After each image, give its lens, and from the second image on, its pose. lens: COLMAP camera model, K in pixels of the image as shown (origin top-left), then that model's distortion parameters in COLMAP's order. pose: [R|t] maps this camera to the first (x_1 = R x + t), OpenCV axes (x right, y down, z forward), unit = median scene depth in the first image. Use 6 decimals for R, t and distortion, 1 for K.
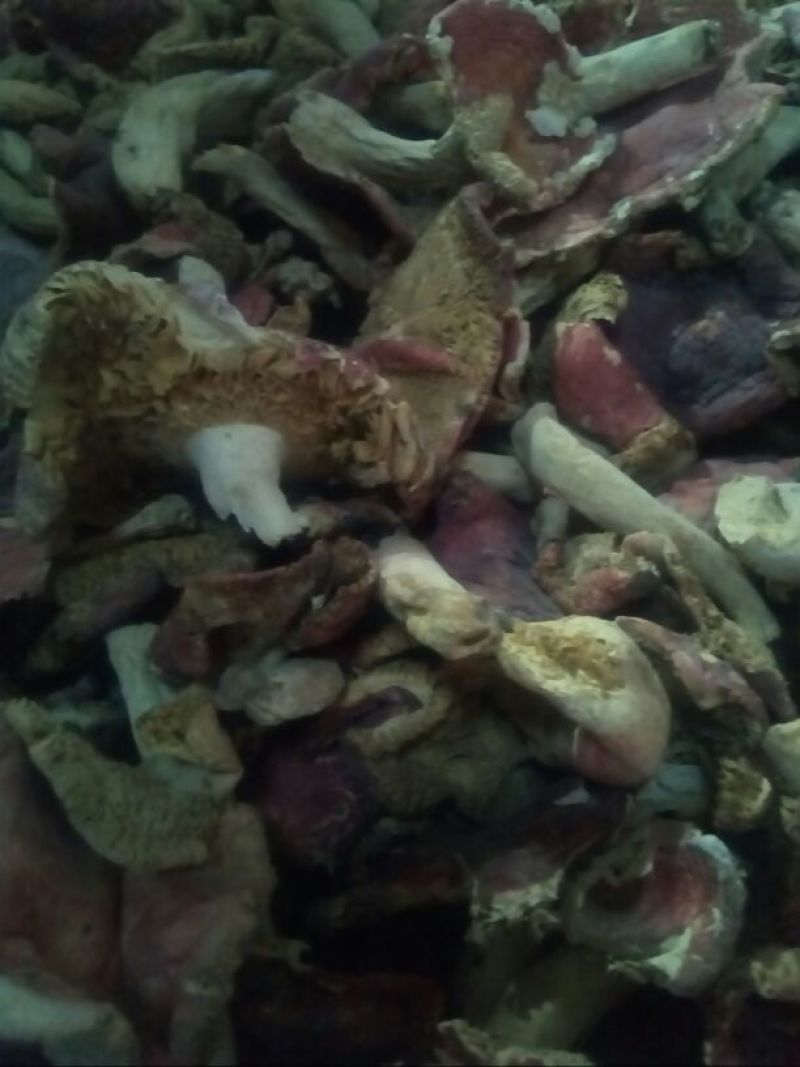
lens RADIAL K [[927.9, 0, 400.7], [0, 927.9, 525.3], [0, 0, 1]] dist [0.097788, -0.224761]
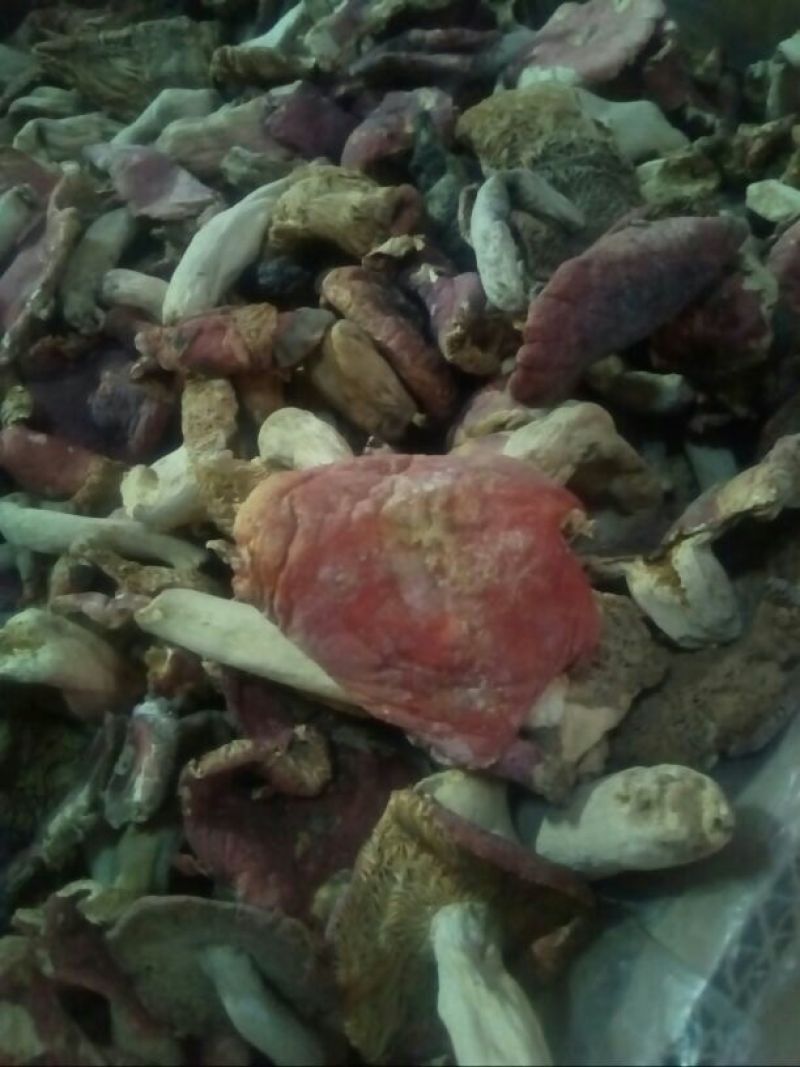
lens RADIAL K [[927.9, 0, 400.7], [0, 927.9, 525.3], [0, 0, 1]] dist [0.097788, -0.224761]
pose [[0.854188, -0.491331, 0.170166, 0.379938], [0.506824, 0.859861, -0.061391, 0.264530], [-0.116156, 0.138684, 0.983501, -0.344194]]
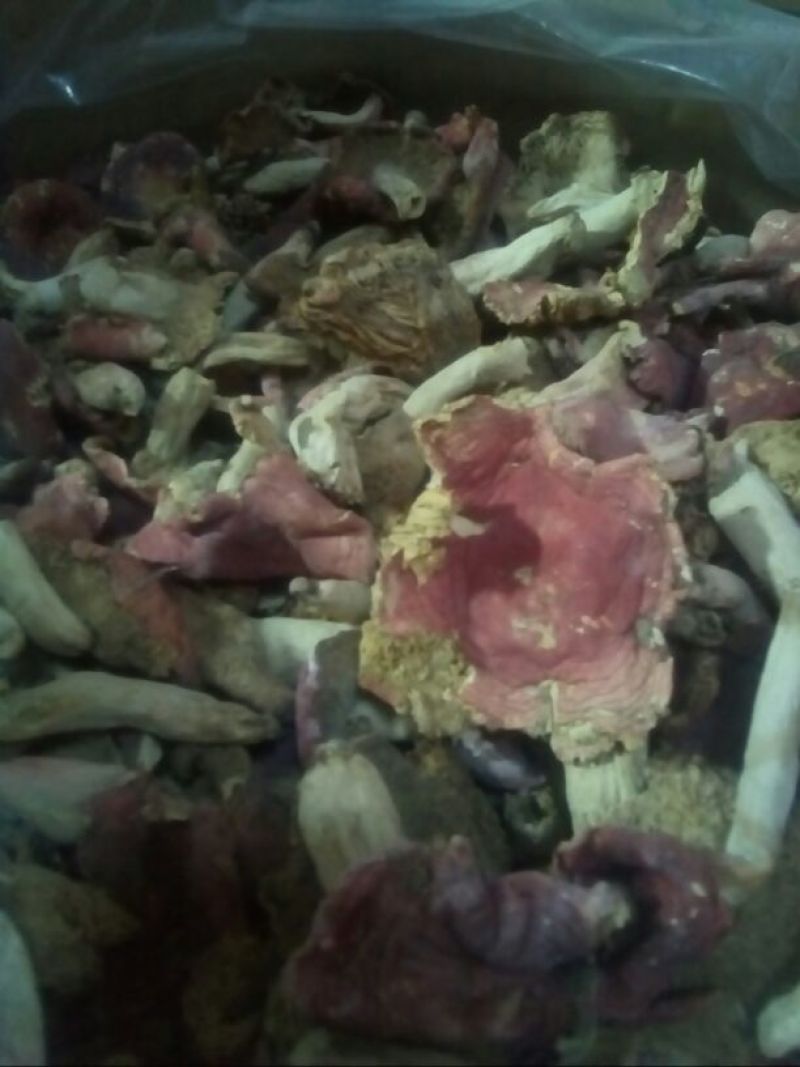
lens RADIAL K [[927.9, 0, 400.7], [0, 927.9, 525.3], [0, 0, 1]] dist [0.097788, -0.224761]
pose [[0.616723, -0.625653, 0.477714, -0.318888], [0.653896, 0.745050, 0.131605, -0.871480], [-0.438260, 0.231211, 0.868602, 0.134834]]
